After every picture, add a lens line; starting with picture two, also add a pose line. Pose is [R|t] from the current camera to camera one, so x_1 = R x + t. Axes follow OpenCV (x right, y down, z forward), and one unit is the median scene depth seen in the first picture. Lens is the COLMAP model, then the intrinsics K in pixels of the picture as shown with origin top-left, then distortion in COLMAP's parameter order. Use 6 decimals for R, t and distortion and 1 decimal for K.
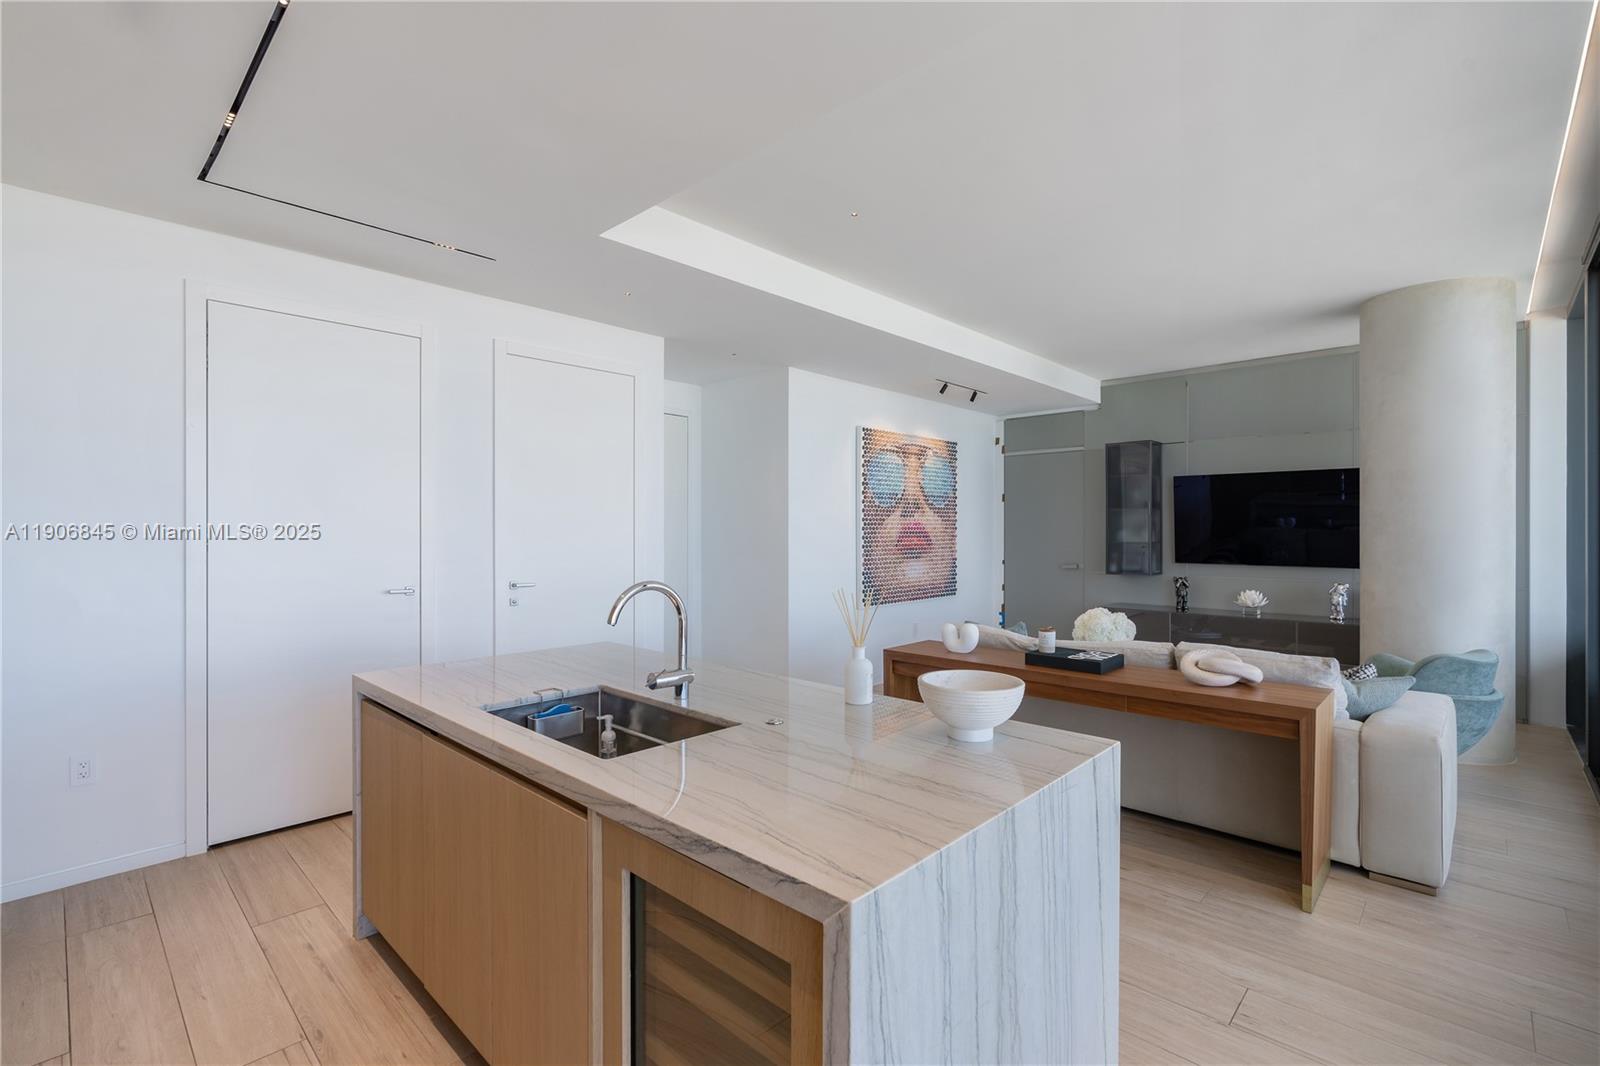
lens RADIAL K [[722.1, 0, 798.1], [0, 722.1, 533.6], [0, 0, 1]] dist [-0.010963, 0.004838]
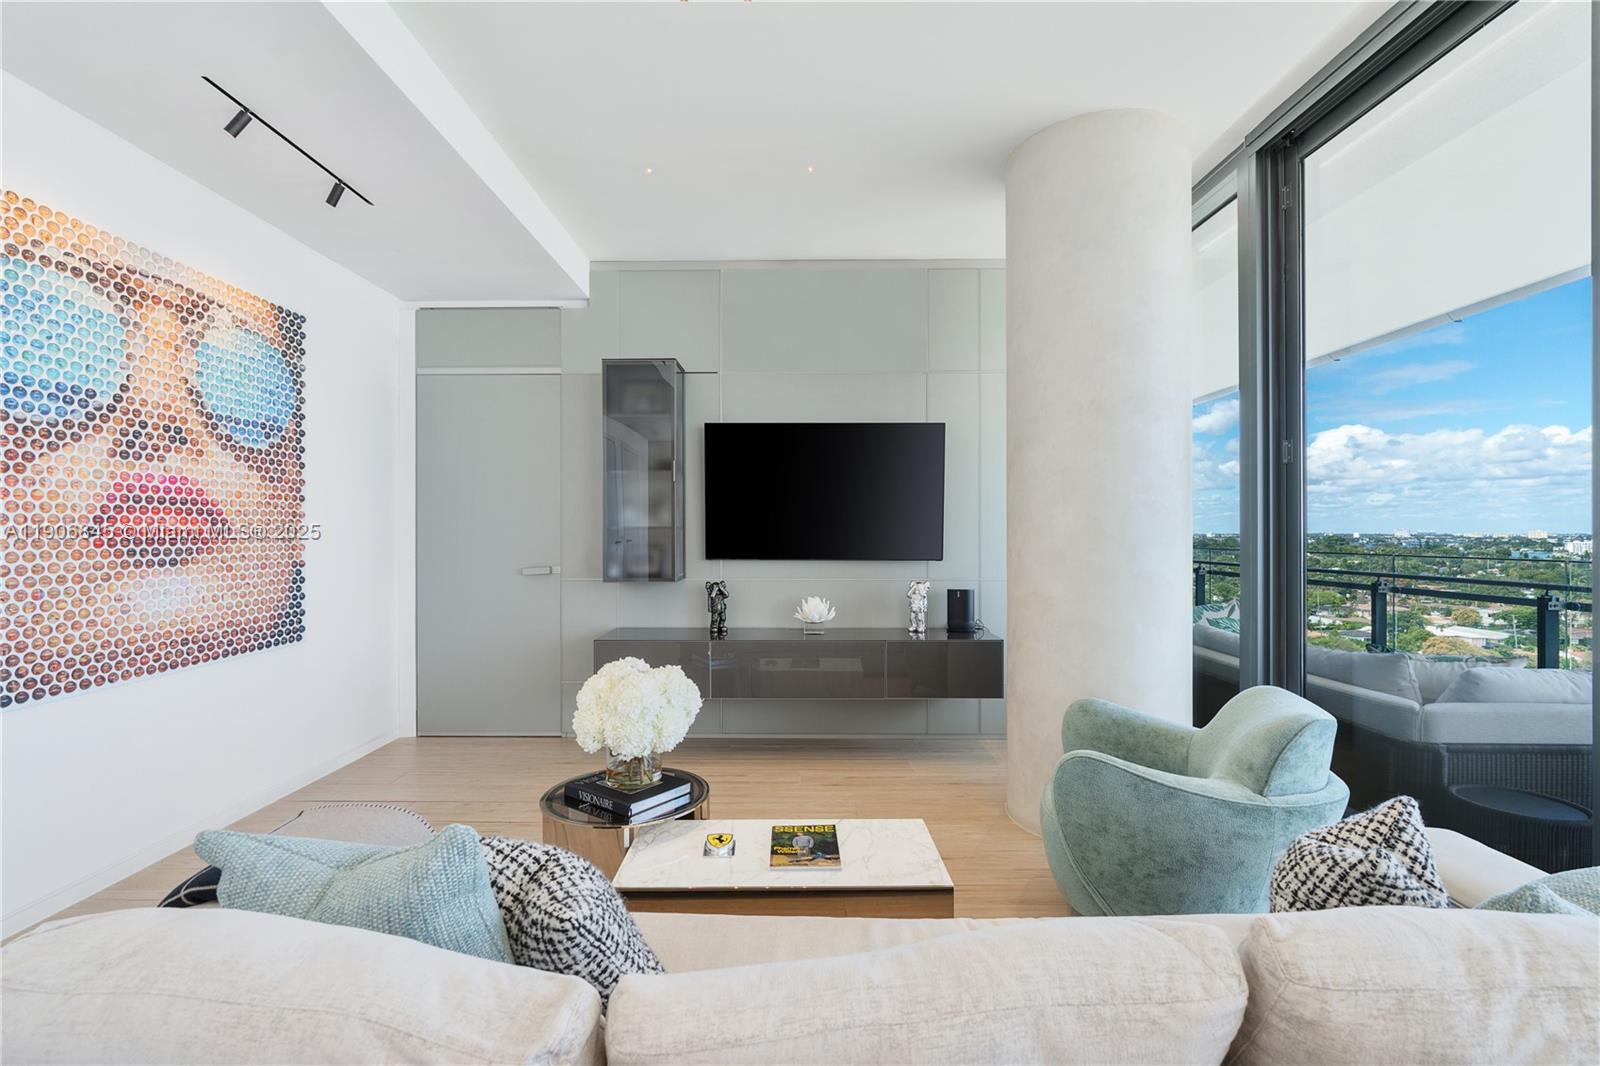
lens RADIAL K [[722.1, 0, 798.1], [0, 722.1, 533.6], [0, 0, 1]] dist [-0.010963, 0.004838]
pose [[0.726921, -0.002593, 0.686716, 0.143586], [0.002938, 0.999995, 0.000666, 0.017542], [-0.686715, 0.001534, 0.726925, 0.476684]]
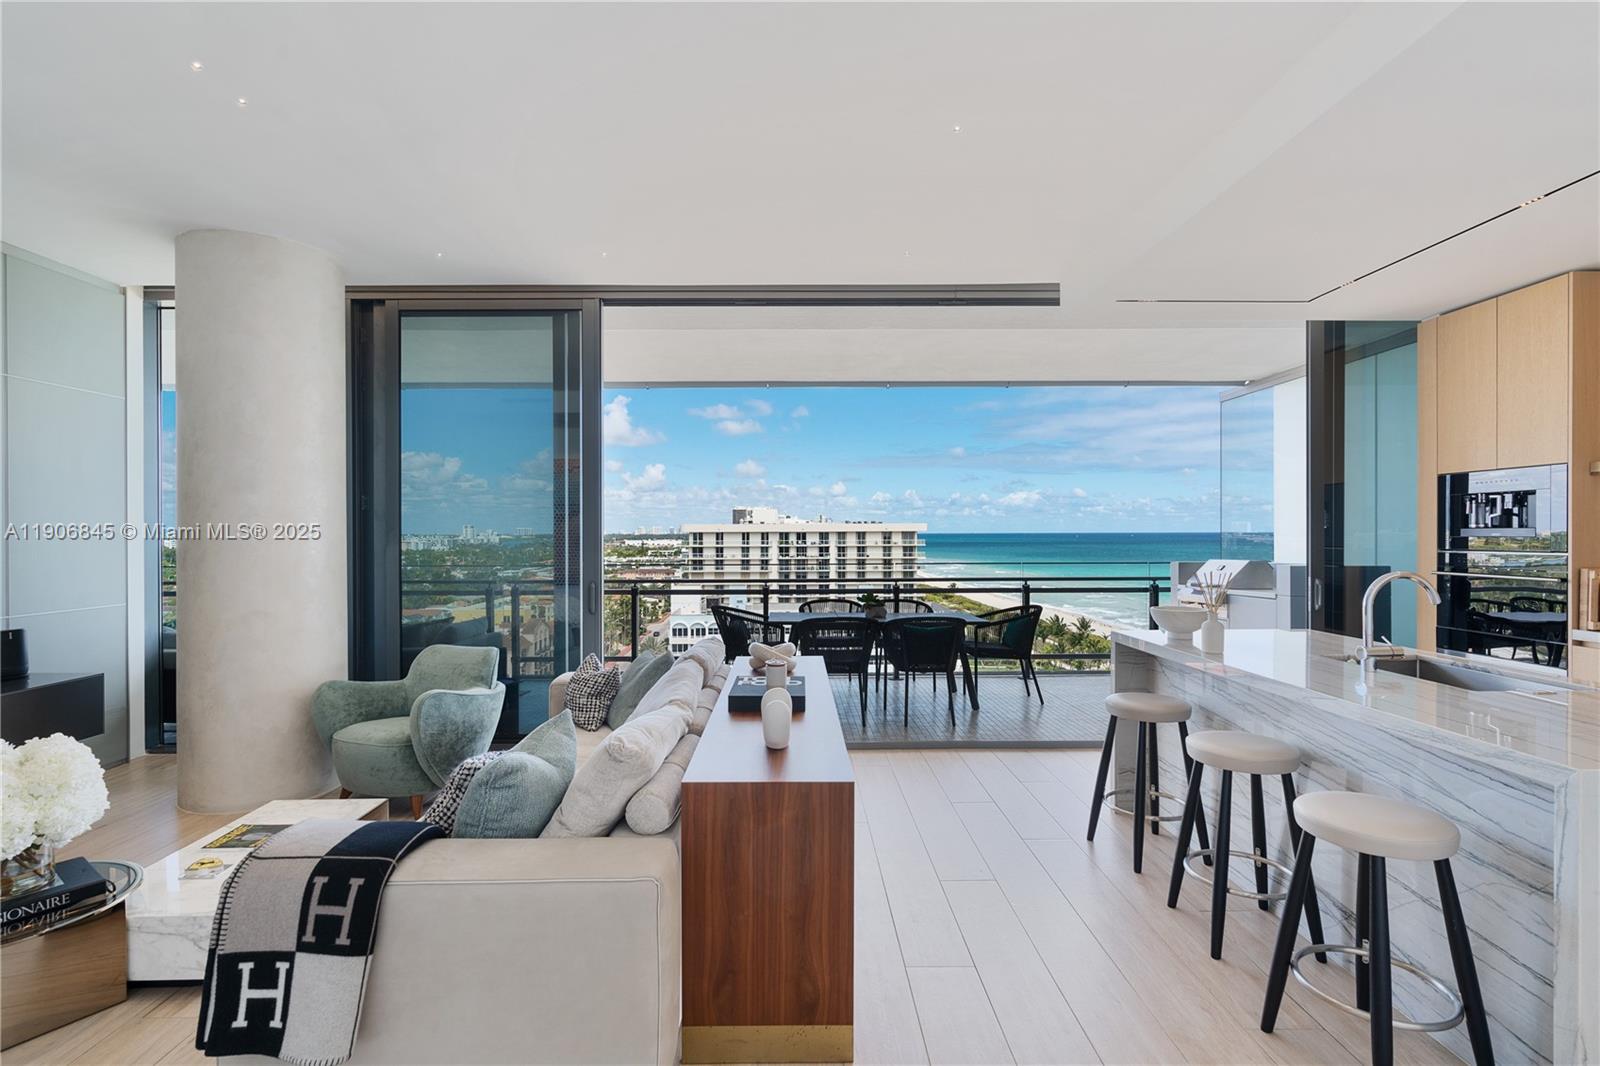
lens RADIAL K [[741.7, 0, 796.1], [0, 741.7, 533.8], [0, 0, 1]] dist [-0.002204, 0.000915]
pose [[-0.694888, 0.000060, 0.719118, -0.121934], [0.004718, 0.999979, 0.004476, -0.003655], [-0.719102, 0.006503, -0.694874, 0.792368]]
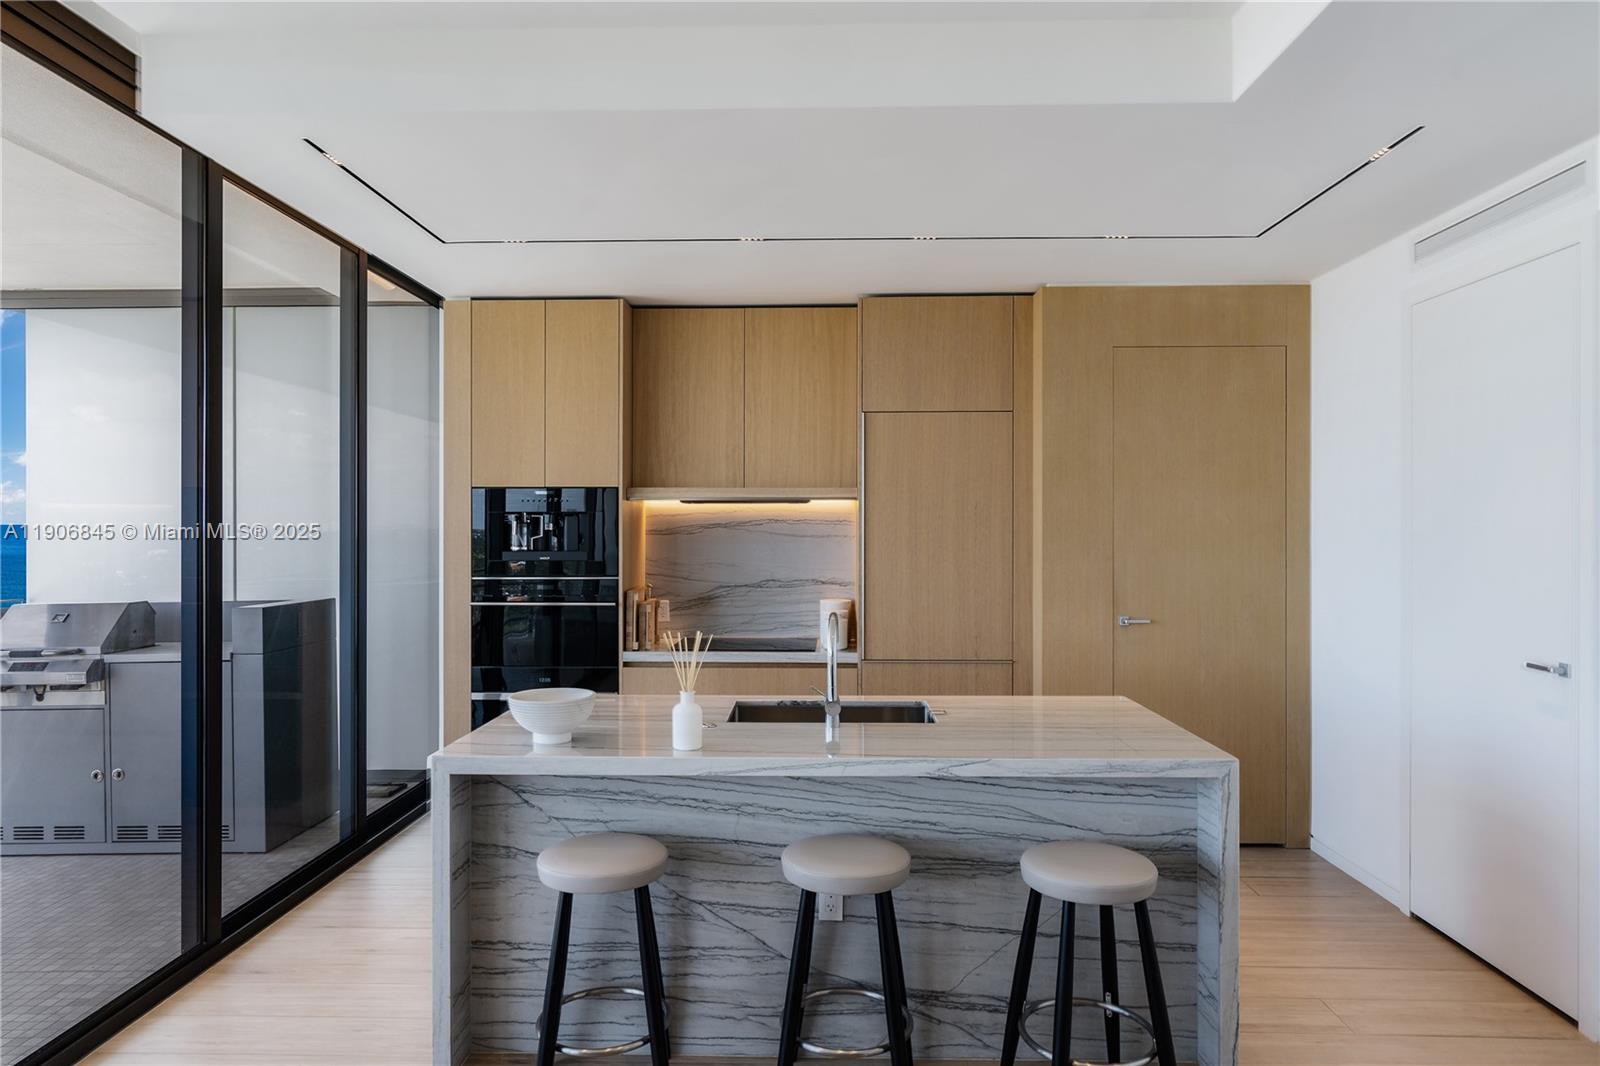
lens RADIAL K [[1000.3, 0, 803.0], [0, 1000.3, 522.9], [0, 0, 1]] dist [0.002337, 0.000101]
pose [[-0.740995, -0.003727, -0.671500, 0.270791], [-0.003952, 0.999991, -0.001190, -0.023678], [0.671499, 0.001772, -0.741003, 0.648098]]
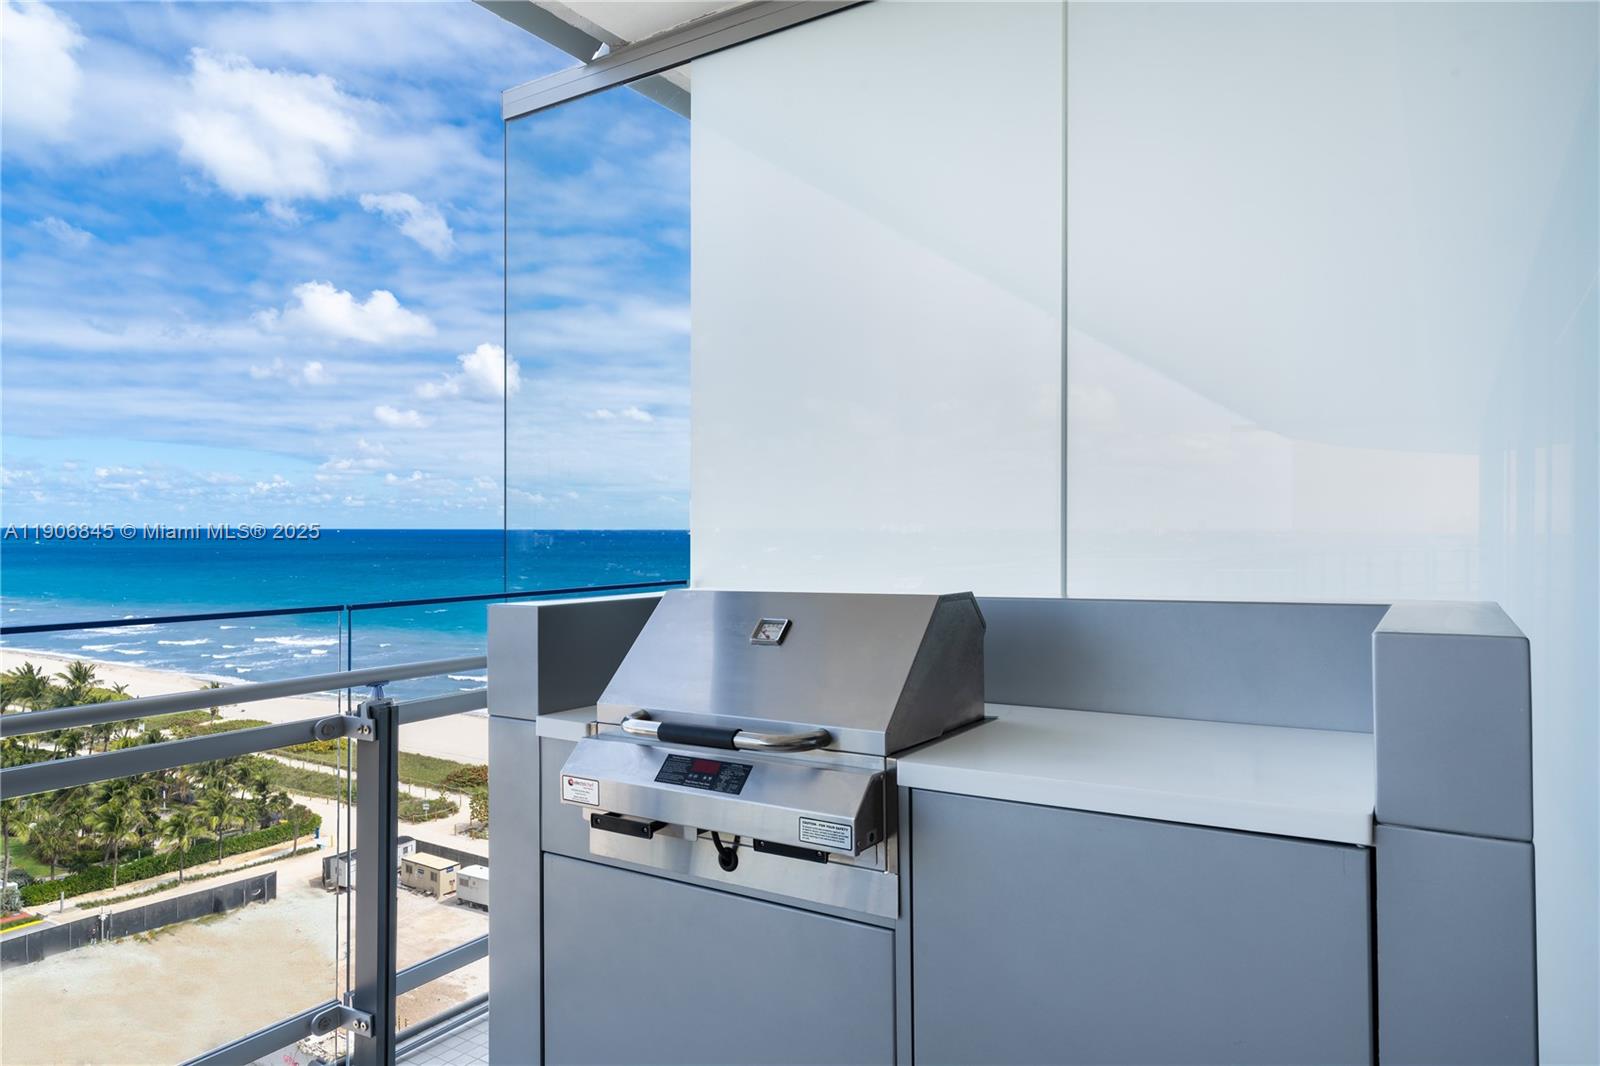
lens RADIAL K [[996.2, 0, 805.1], [0, 996.2, 513.2], [0, 0, 1]] dist [-0.003667, 0.001958]
pose [[-0.980718, -0.006955, -0.195304, 0.224491], [-0.004531, 0.999907, -0.012855, 0.018954], [0.195375, -0.011722, -0.980658, 0.007714]]
